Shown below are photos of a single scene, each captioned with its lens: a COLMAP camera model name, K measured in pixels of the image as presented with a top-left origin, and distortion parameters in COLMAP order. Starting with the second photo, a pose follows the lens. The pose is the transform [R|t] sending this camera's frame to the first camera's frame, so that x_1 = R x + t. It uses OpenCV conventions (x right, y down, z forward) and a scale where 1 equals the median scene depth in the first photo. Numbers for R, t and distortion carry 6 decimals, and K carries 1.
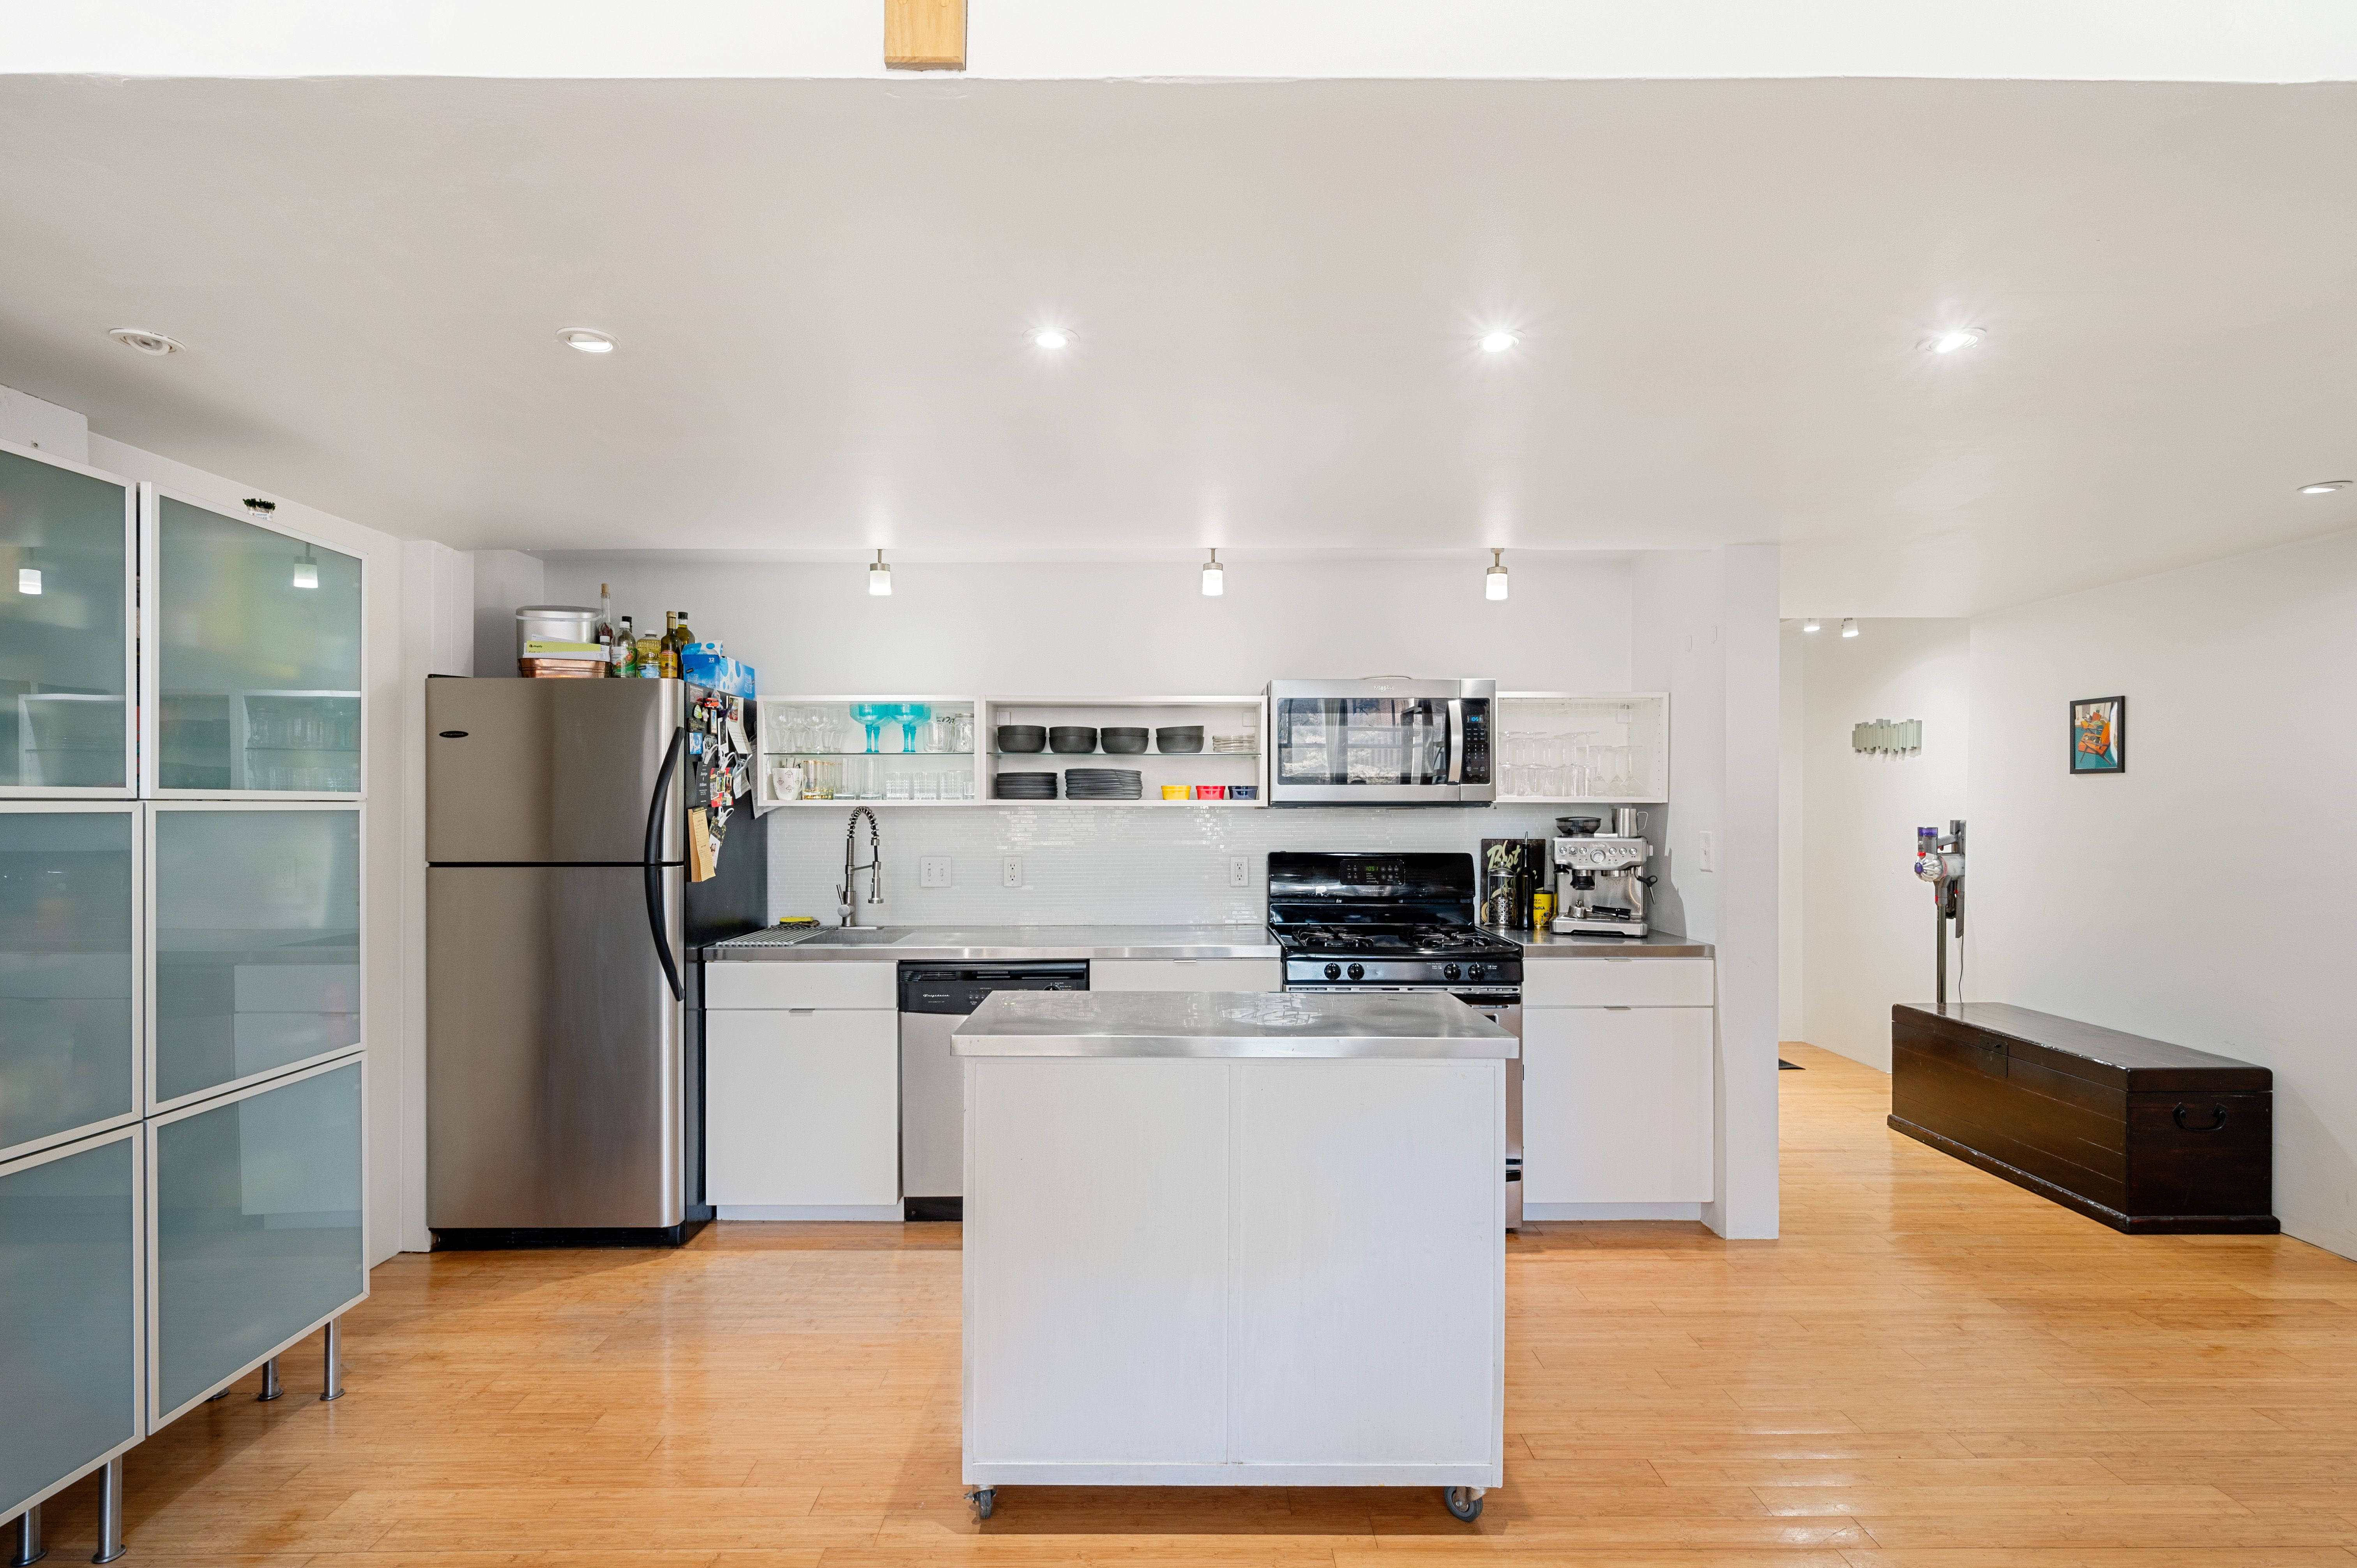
lens RADIAL K [[1110.3, 0, 1172.7], [0, 1110.3, 812.0], [0, 0, 1]] dist [-0.005135, 0.000980]
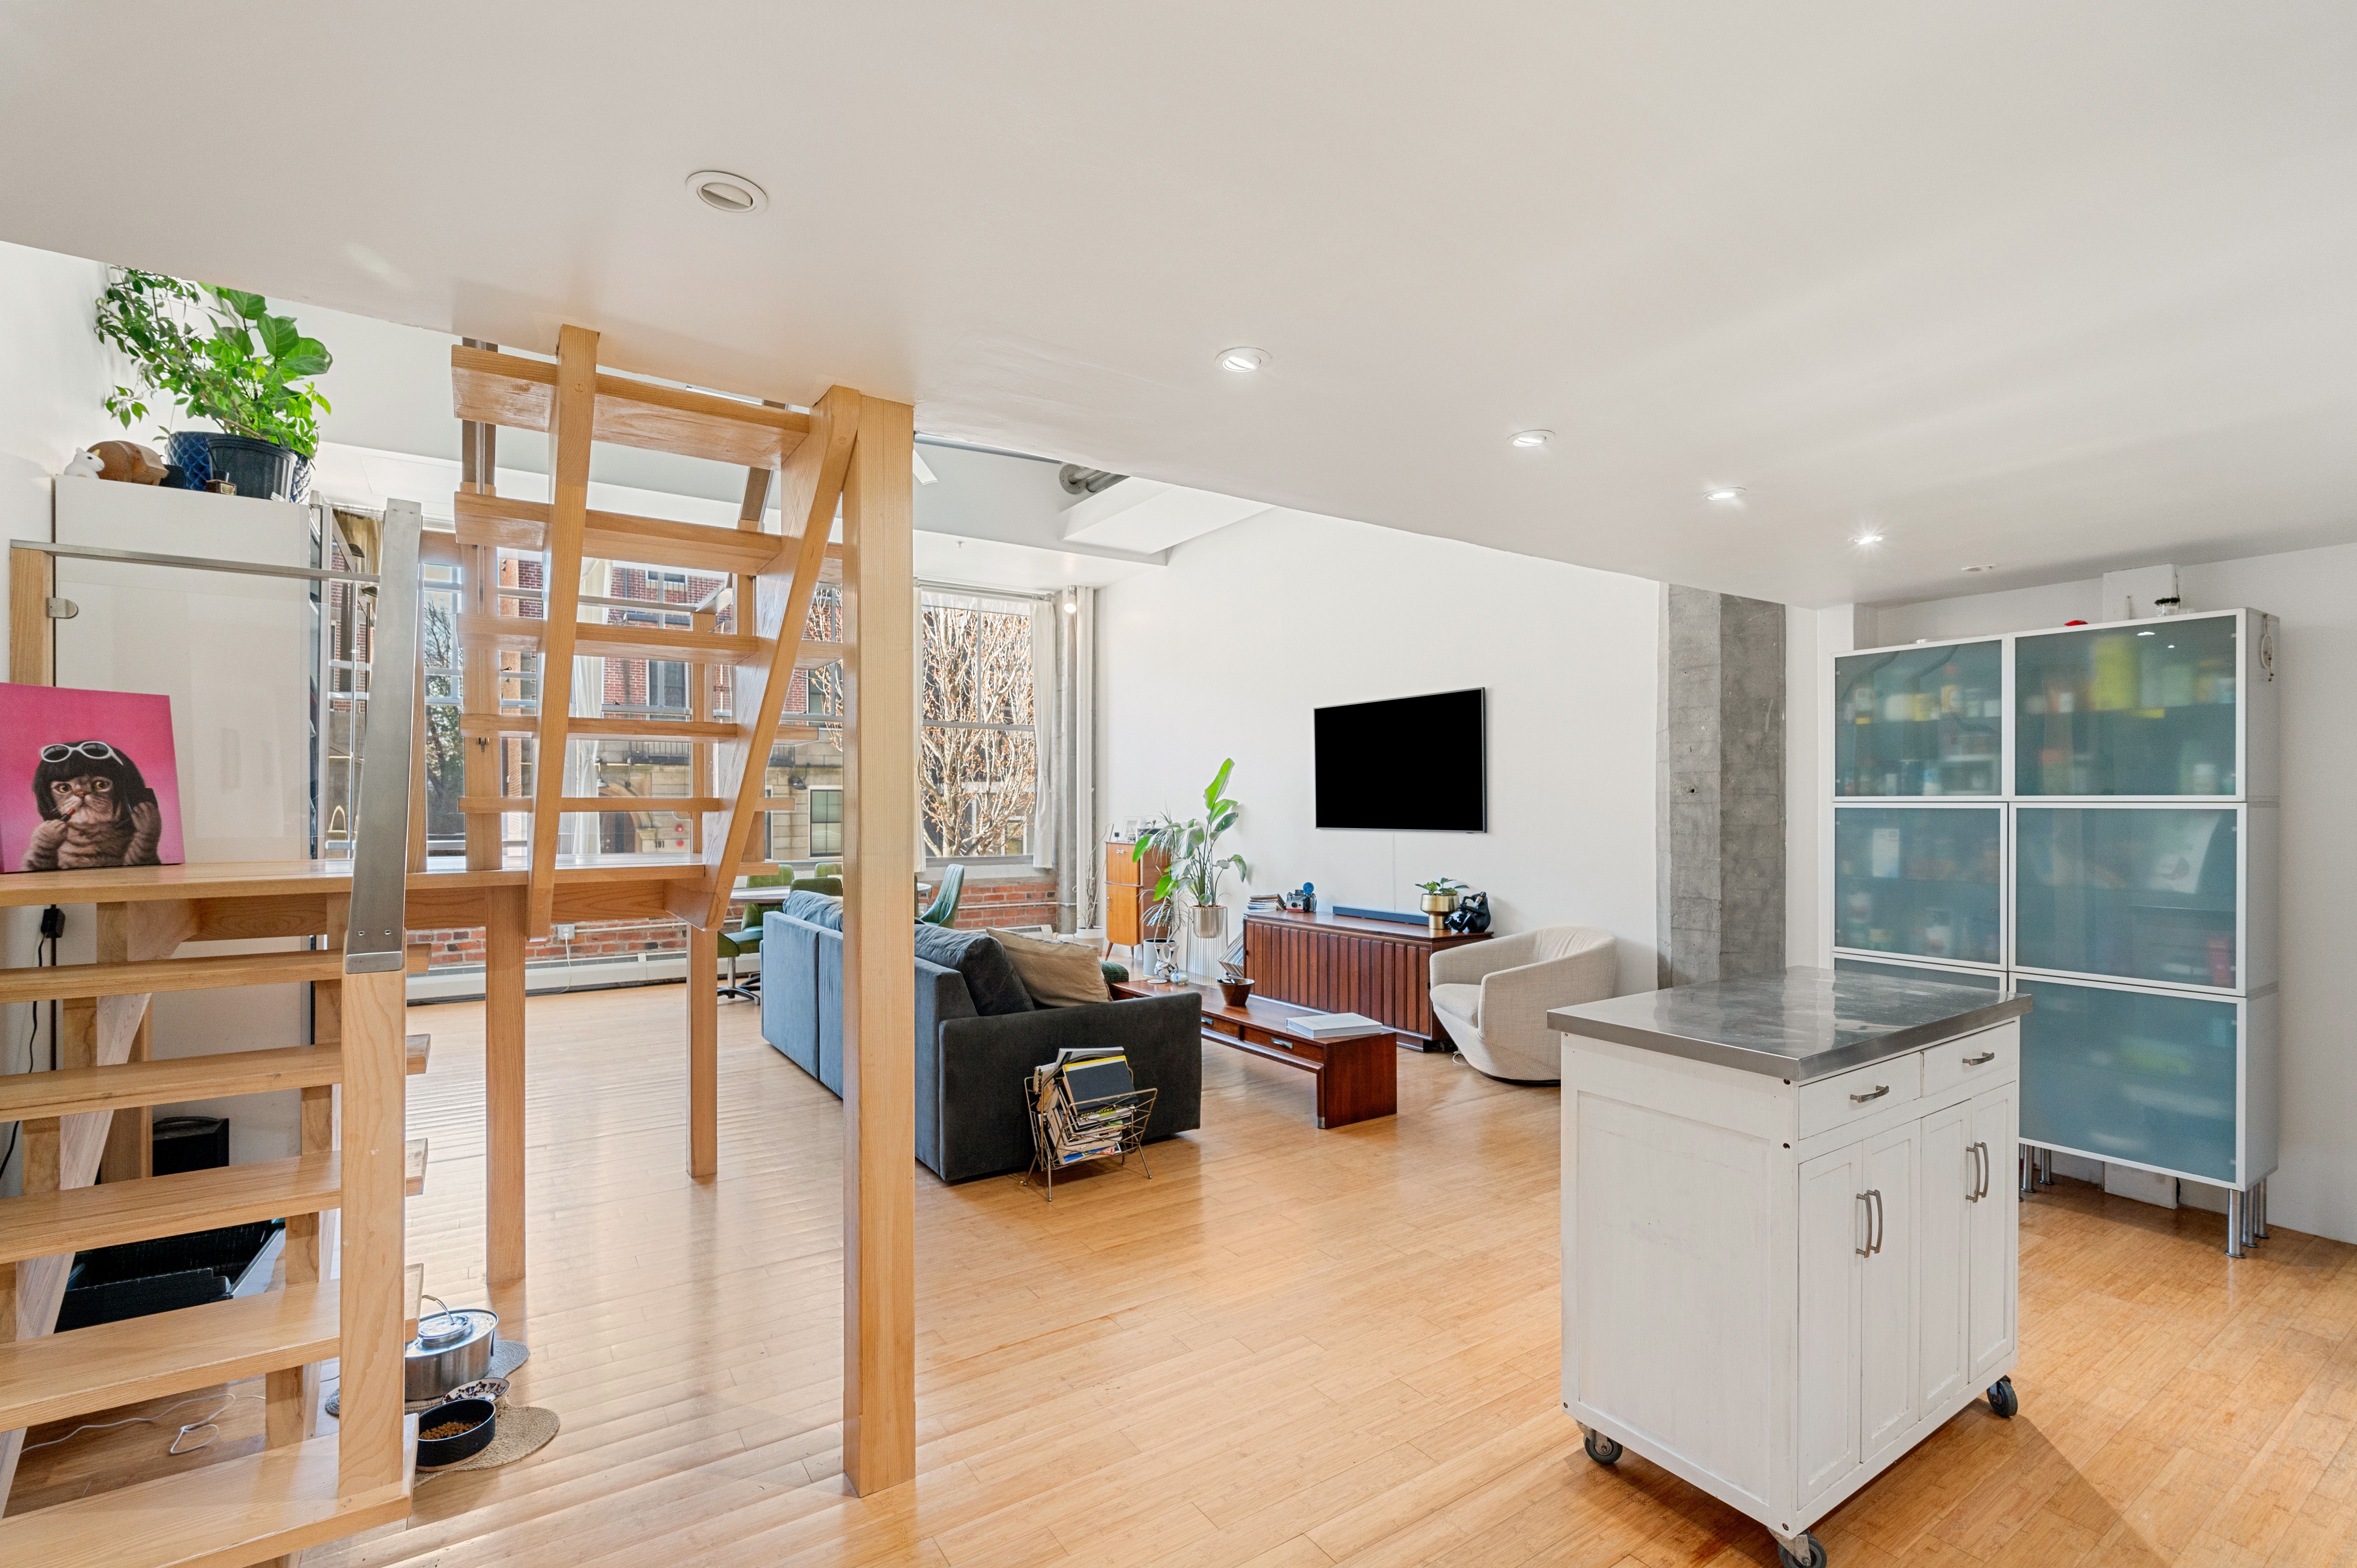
lens RADIAL K [[1061.8, 0, 1176.0], [0, 1061.8, 811.9], [0, 0, 1]] dist [-0.000042, -0.000359]
pose [[-0.832981, 0.007019, -0.553257, 0.681898], [-0.001634, 0.999884, 0.015146, -0.010543], [0.553299, 0.013520, -0.832873, 0.938086]]
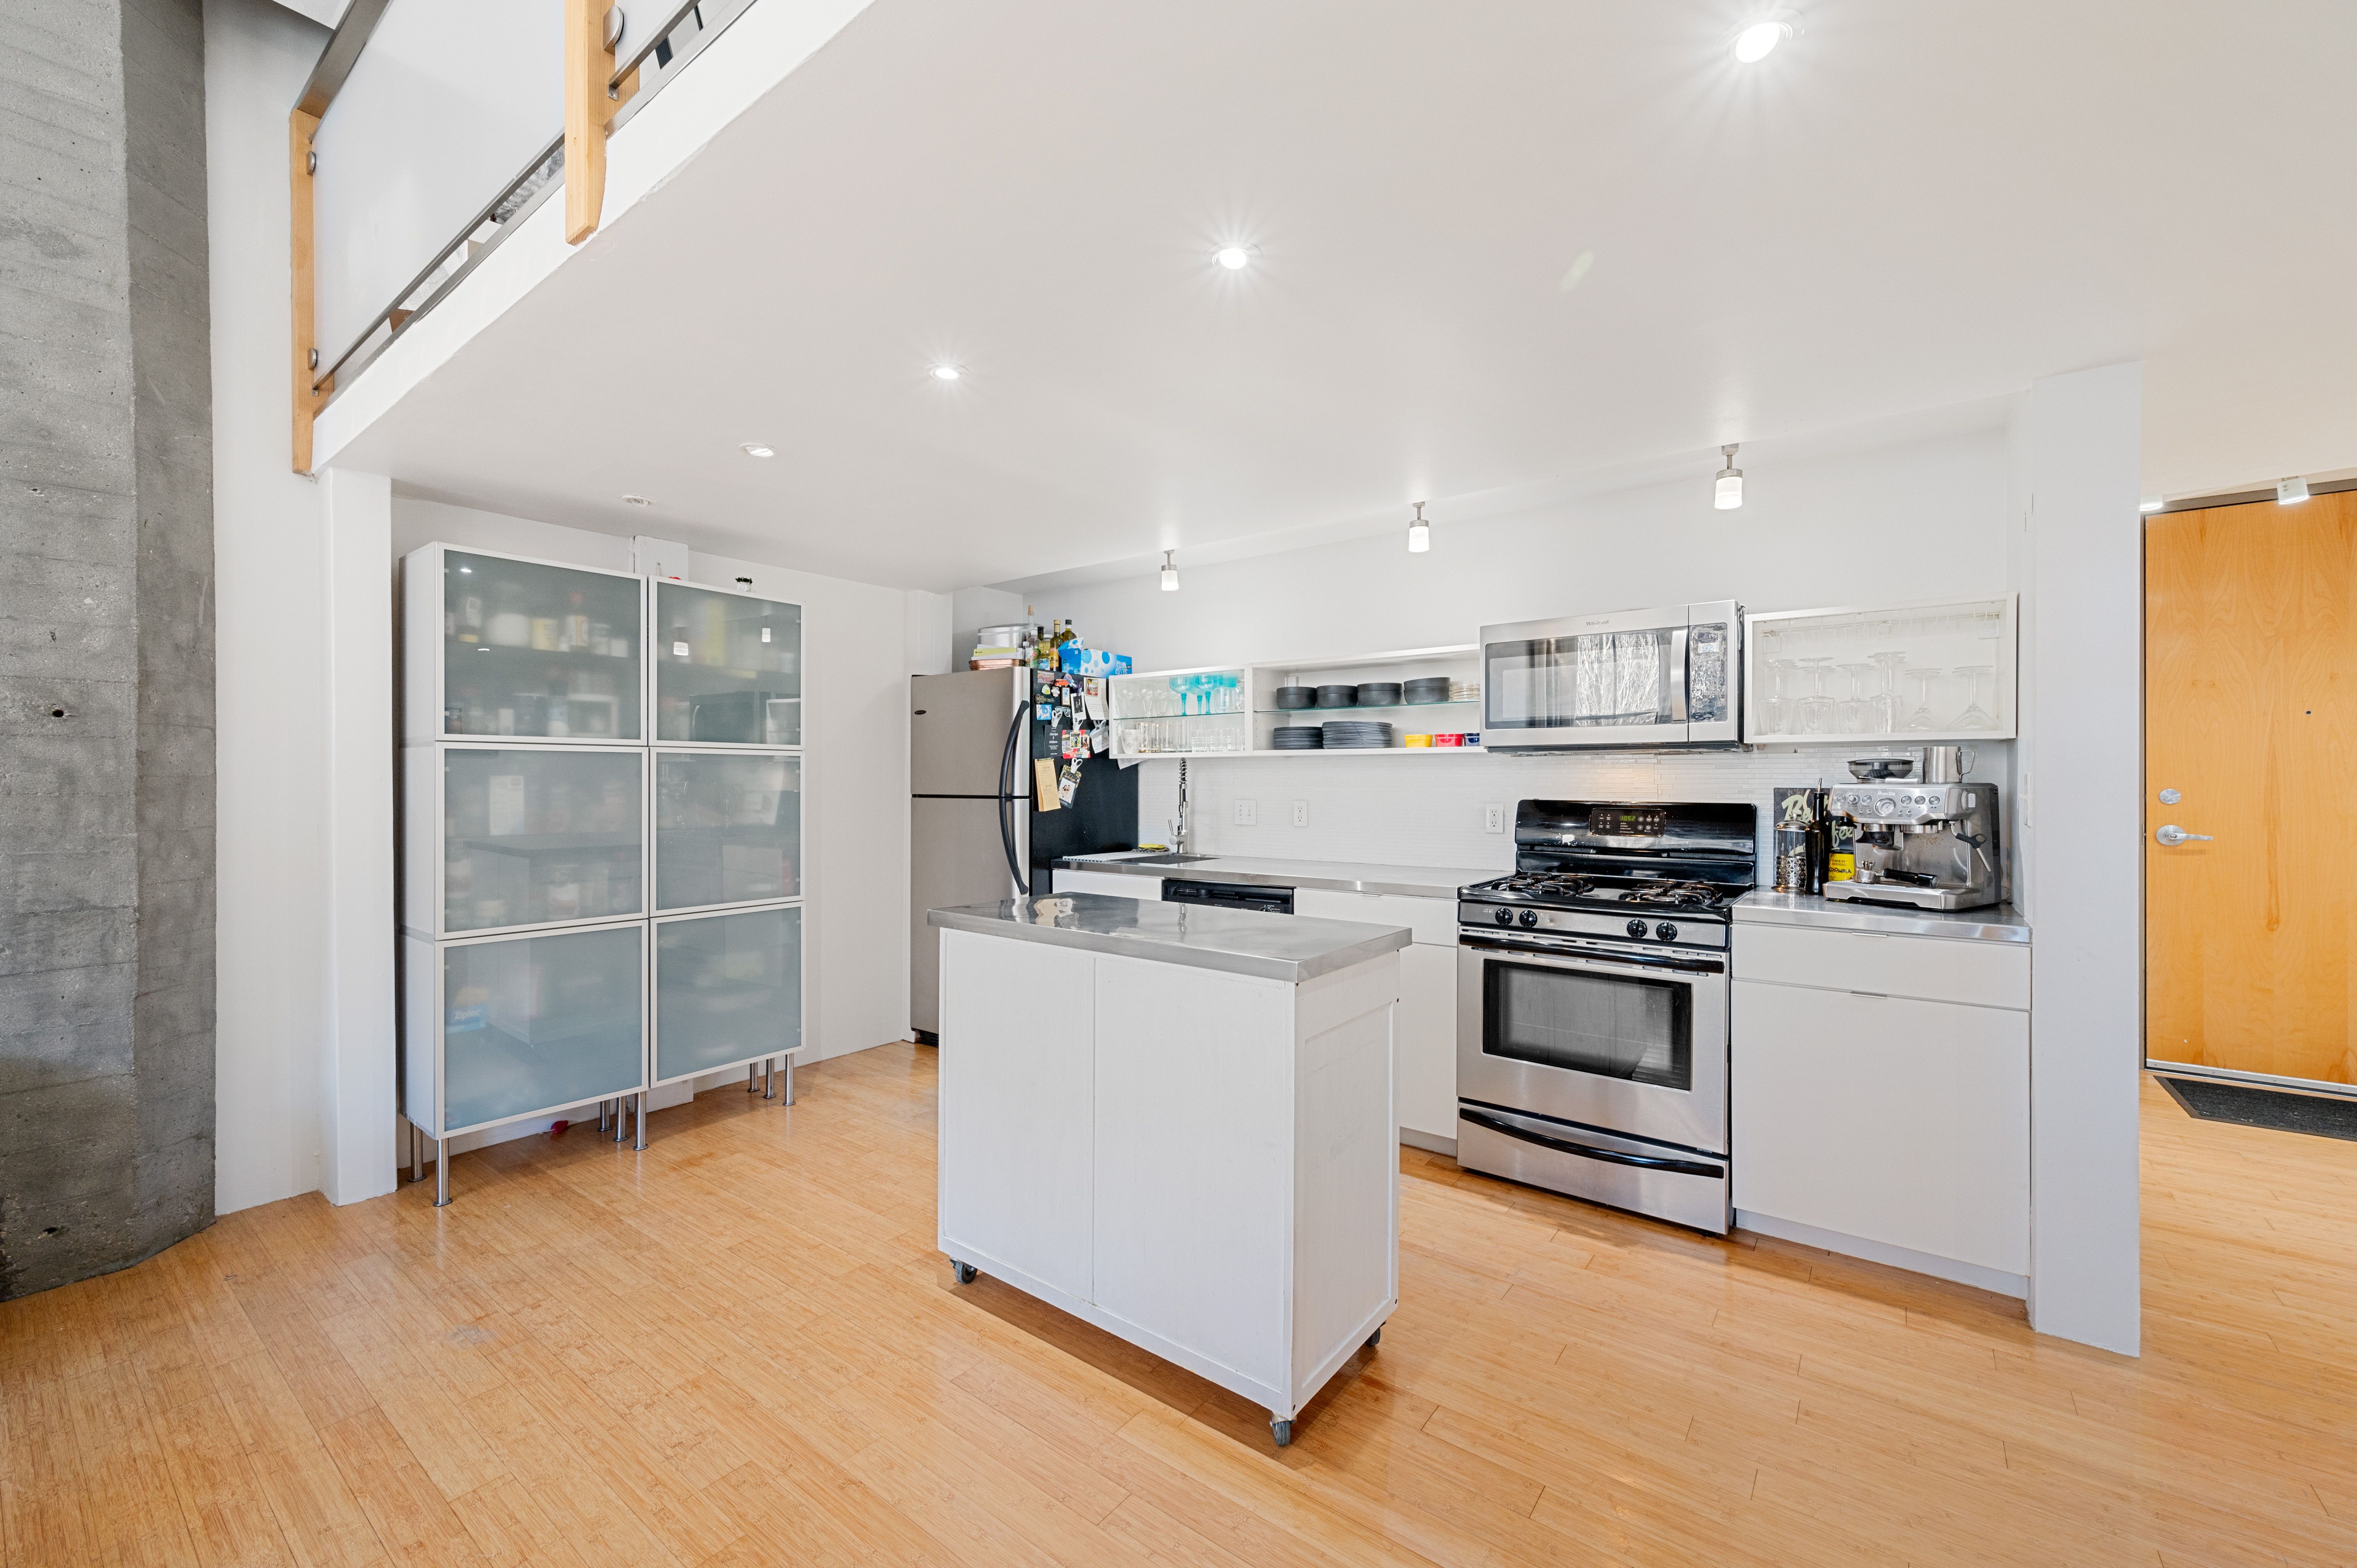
lens RADIAL K [[938.7, 0, 1178.5], [0, 938.7, 784.0], [0, 0, 1]] dist [0.001378, 0.000415]
pose [[0.794141, 0.003416, -0.607724, 0.402427], [-0.004058, 0.999992, 0.000318, 0.026286], [0.607720, 0.002214, 0.794148, 0.155669]]
